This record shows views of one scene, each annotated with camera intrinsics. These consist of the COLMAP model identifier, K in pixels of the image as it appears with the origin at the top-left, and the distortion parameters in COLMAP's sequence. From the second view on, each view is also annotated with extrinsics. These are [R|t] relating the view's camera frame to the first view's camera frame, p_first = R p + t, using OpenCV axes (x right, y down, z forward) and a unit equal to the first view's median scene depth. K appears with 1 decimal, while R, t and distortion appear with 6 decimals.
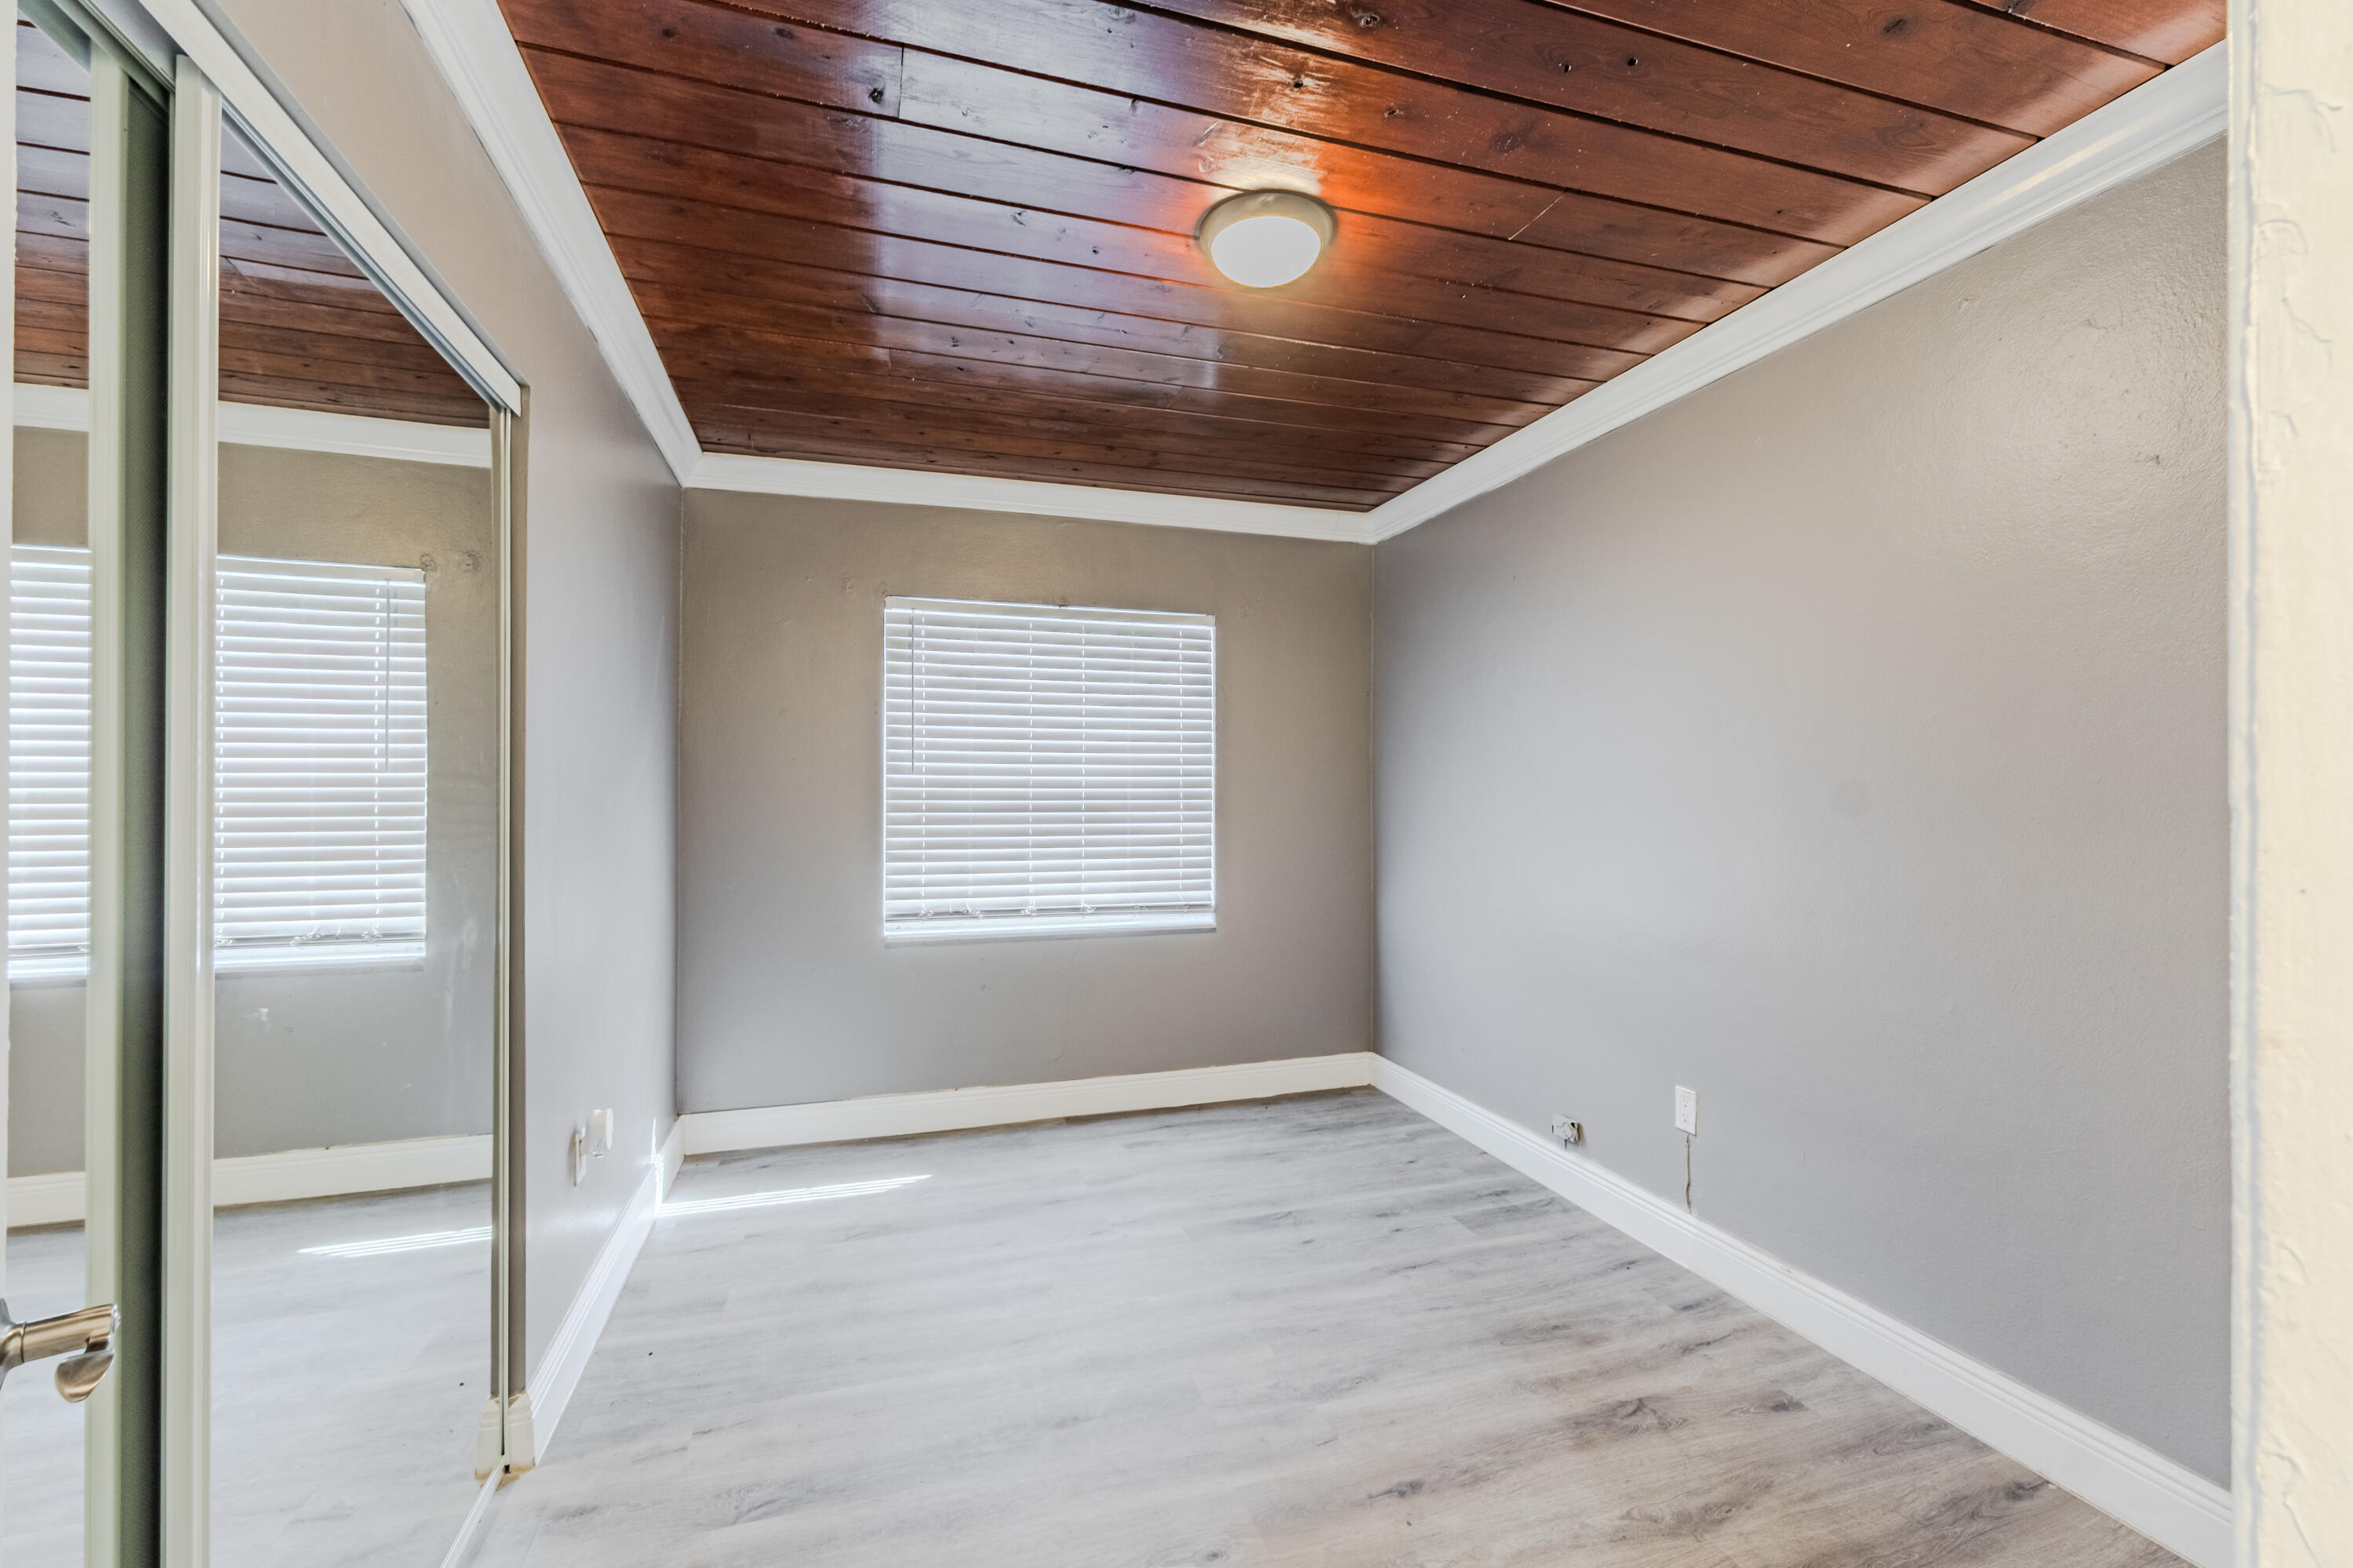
lens RADIAL K [[991.5, 0, 1173.4], [0, 991.5, 781.5], [0, 0, 1]] dist [0.005180, 0.000195]
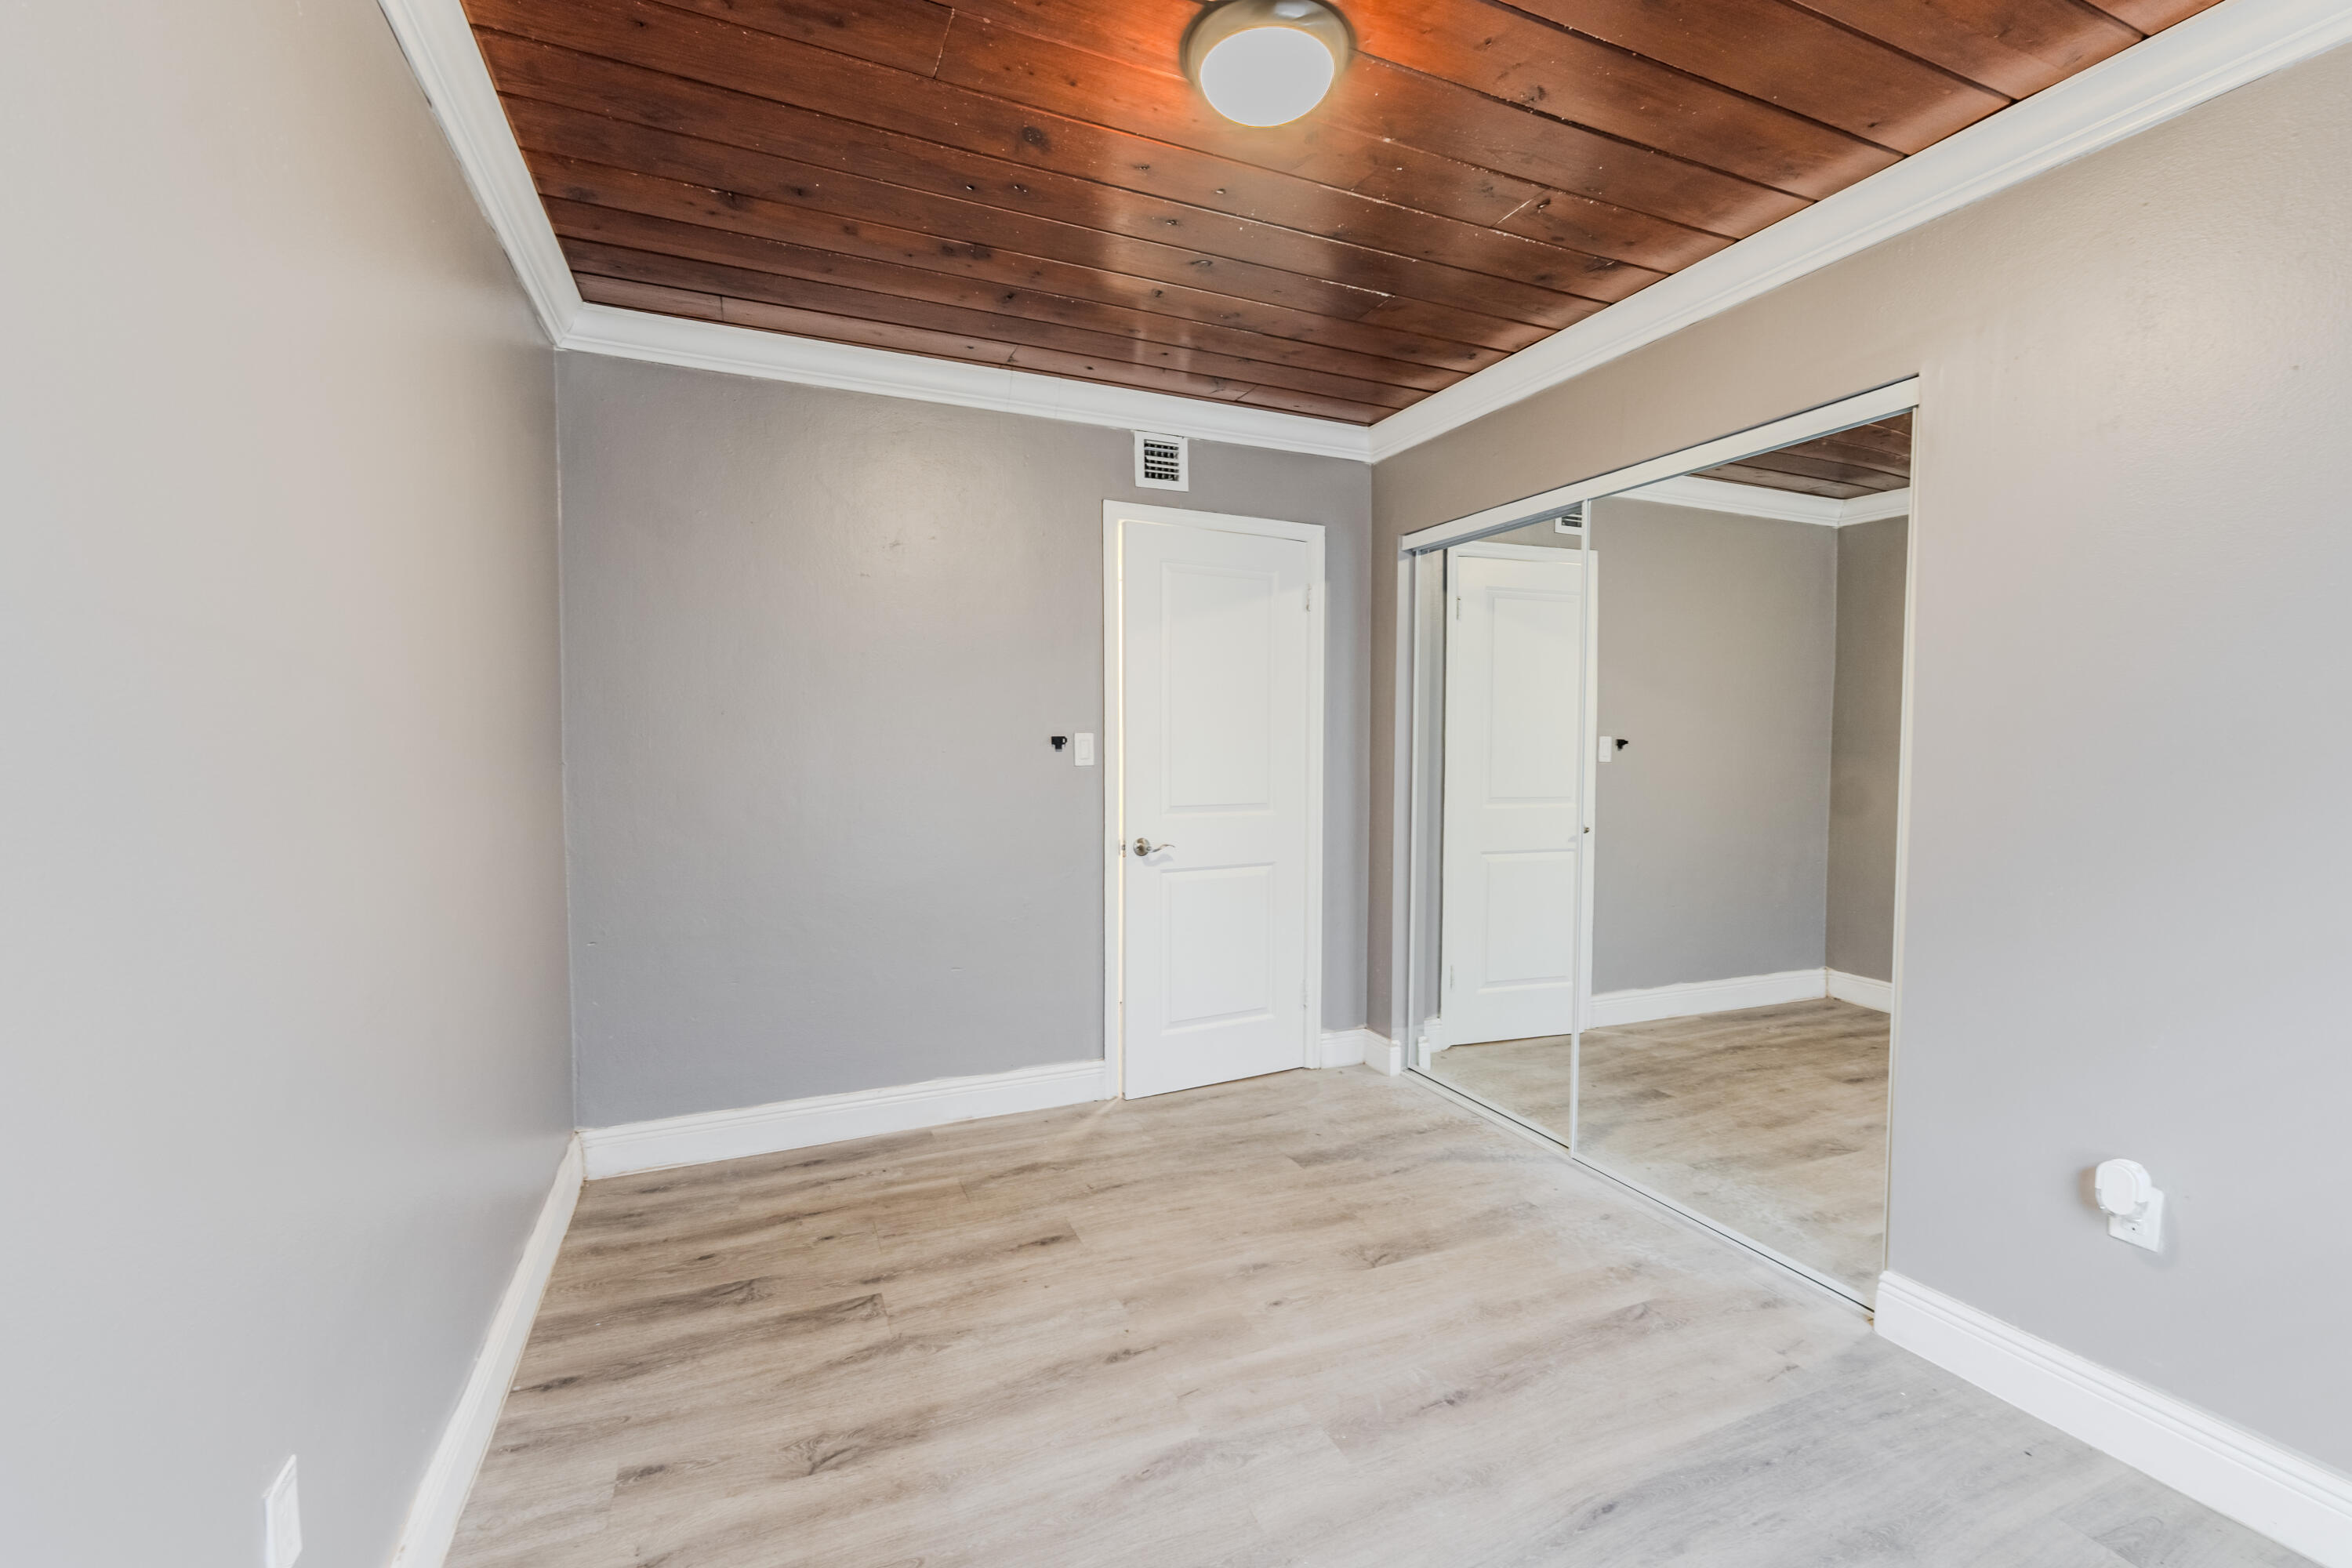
lens RADIAL K [[991.0, 0, 1172.9], [0, 991.0, 781.5], [0, 0, 1]] dist [0.005180, 0.000195]
pose [[-0.994740, -0.002460, -0.102405, 0.272629], [-0.005957, 0.999409, 0.033860, 0.016584], [0.102261, 0.034292, -0.994166, 1.959026]]
